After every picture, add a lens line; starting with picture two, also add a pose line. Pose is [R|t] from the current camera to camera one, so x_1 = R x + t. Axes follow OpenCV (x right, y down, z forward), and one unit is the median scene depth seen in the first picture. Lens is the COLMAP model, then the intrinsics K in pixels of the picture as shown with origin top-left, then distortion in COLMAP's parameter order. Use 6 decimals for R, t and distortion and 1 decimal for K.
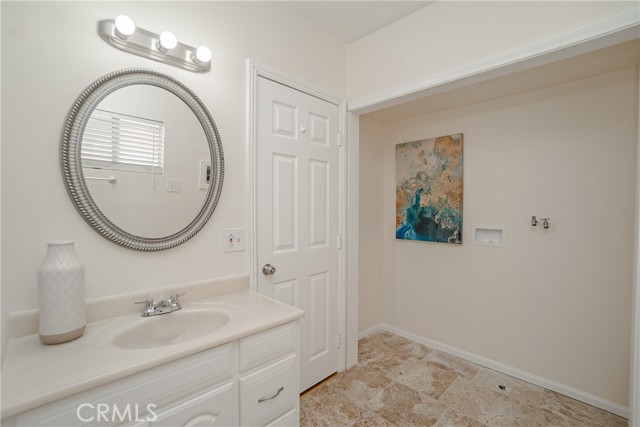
lens RADIAL K [[284.8, 0, 318.9], [0, 284.8, 216.7], [0, 0, 1]] dist [-0.063844, 0.022147]
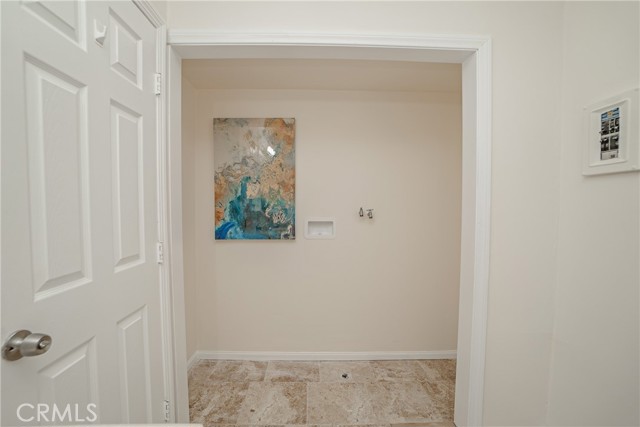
lens RADIAL K [[284.8, 0, 318.9], [0, 284.8, 216.7], [0, 0, 1]] dist [-0.063844, 0.022147]
pose [[0.680393, -0.030771, 0.732201, -0.118903], [0.022219, 0.999525, 0.021358, 0.005391], [-0.732511, 0.001738, 0.680753, 0.305113]]
